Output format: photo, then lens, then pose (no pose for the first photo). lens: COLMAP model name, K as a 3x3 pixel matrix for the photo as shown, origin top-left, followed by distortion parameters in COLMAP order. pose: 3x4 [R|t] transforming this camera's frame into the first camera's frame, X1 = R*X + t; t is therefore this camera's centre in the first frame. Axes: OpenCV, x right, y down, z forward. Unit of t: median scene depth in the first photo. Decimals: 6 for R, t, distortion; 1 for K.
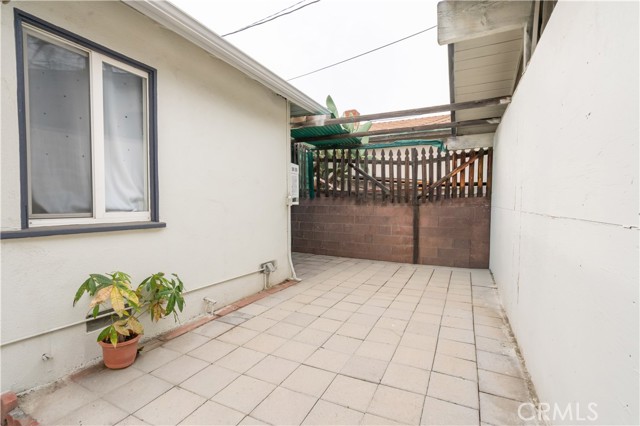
lens RADIAL K [[296.2, 0, 320.0], [0, 296.2, 213.0], [0, 0, 1]] dist [0.000461, 0.000057]
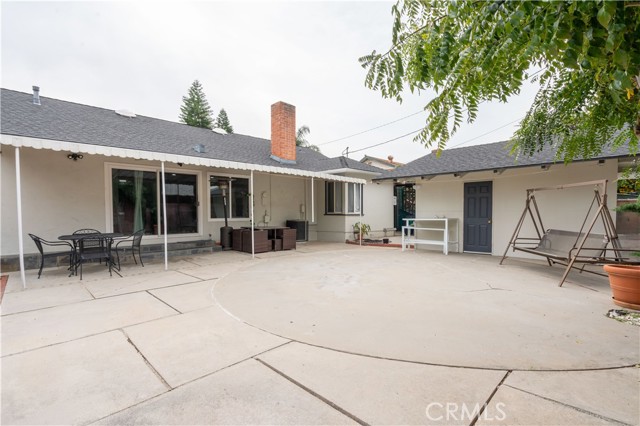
lens RADIAL K [[296.2, 0, 320.0], [0, 296.2, 213.0], [0, 0, 1]] dist [0.000461, 0.000057]
pose [[0.939631, 0.005260, -0.342150, 0.180781], [-0.010075, 0.999874, -0.012296, 0.035814], [0.342042, 0.015001, 0.939565, -1.662891]]
